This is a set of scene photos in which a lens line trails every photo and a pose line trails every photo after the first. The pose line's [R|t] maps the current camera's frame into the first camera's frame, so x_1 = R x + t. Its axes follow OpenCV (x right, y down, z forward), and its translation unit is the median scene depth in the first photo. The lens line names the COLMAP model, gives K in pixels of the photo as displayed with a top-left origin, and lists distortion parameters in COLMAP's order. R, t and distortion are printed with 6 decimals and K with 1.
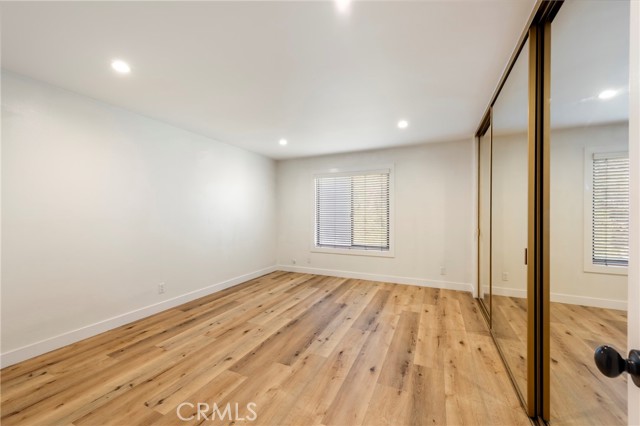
lens RADIAL K [[252.1, 0, 318.4], [0, 252.1, 214.5], [0, 0, 1]] dist [0.008962, -0.002097]
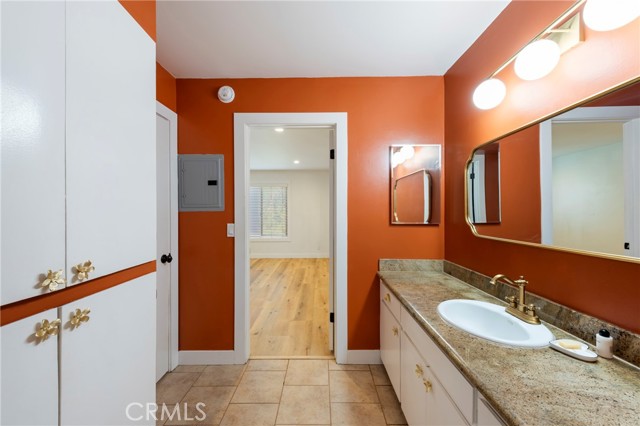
lens RADIAL K [[252.1, 0, 320.2], [0, 252.1, 211.1], [0, 0, 1]] dist [0.008962, -0.002097]
pose [[0.906409, -0.001273, 0.422400, -0.268994], [0.002645, 0.999993, -0.002664, -0.016893], [-0.422393, 0.003532, 0.906406, -0.687198]]
